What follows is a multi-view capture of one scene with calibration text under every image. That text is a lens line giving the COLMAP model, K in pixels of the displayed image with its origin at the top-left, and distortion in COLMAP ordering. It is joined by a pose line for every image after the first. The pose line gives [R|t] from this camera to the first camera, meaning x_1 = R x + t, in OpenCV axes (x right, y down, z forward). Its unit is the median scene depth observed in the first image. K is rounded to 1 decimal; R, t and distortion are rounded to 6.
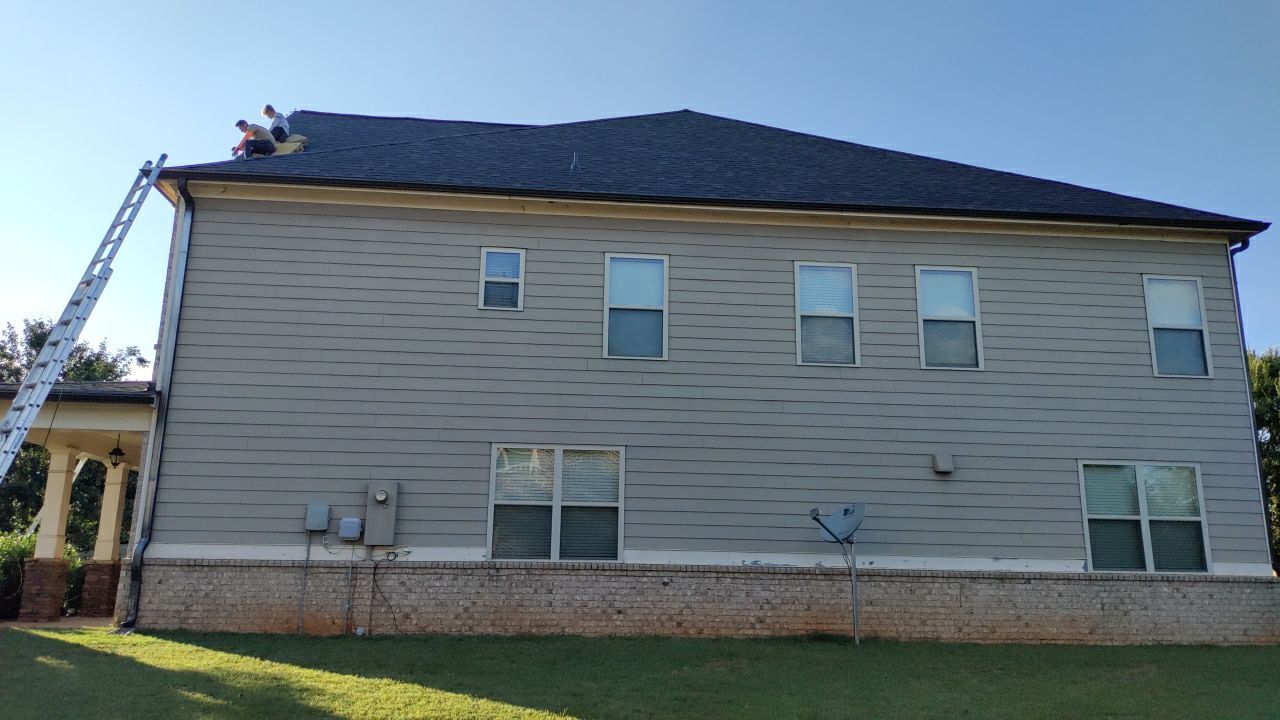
lens RADIAL K [[772.4, 0, 640.0], [0, 772.4, 360.0], [0, 0, 1]] dist [0.029224, -0.025802]
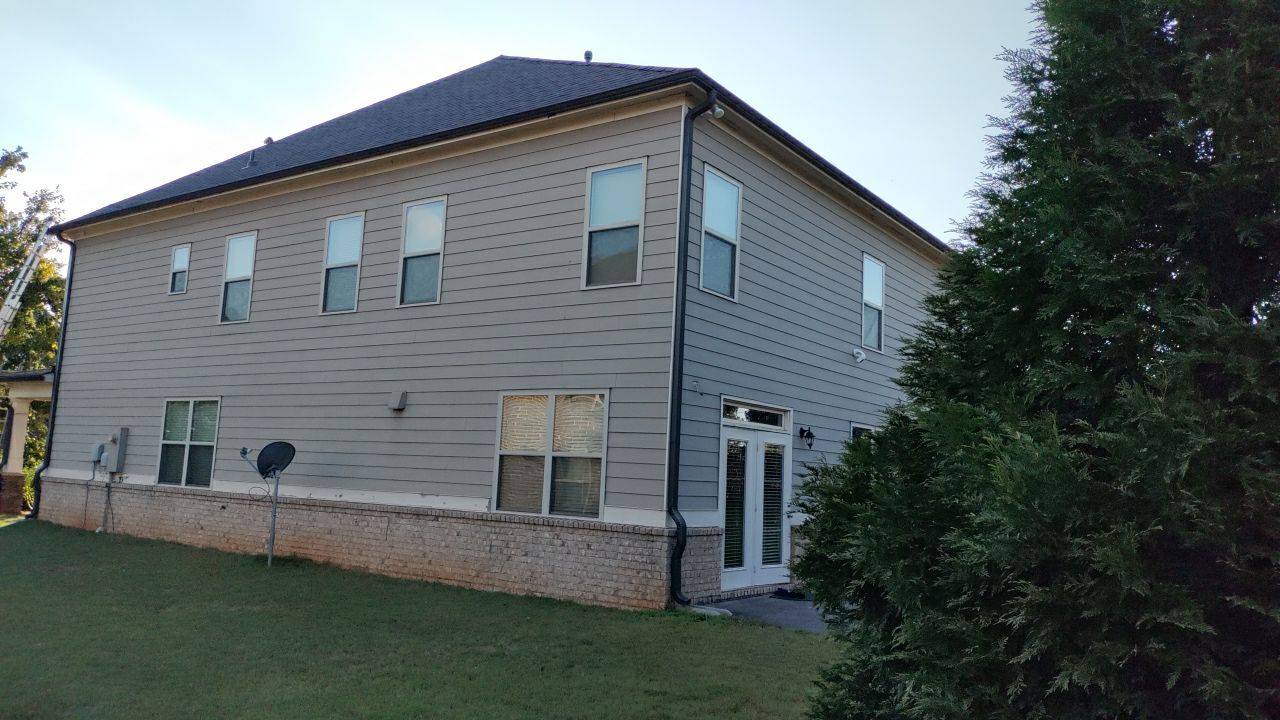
lens RADIAL K [[917.3, 0, 640.0], [0, 917.3, 360.0], [0, 0, 1]] dist [0.129915, -0.225838]
pose [[0.778999, -0.061533, -0.623999, 1.419545], [0.089179, 0.995929, 0.013121, 0.095477], [0.620651, -0.065869, 0.781315, 0.270486]]
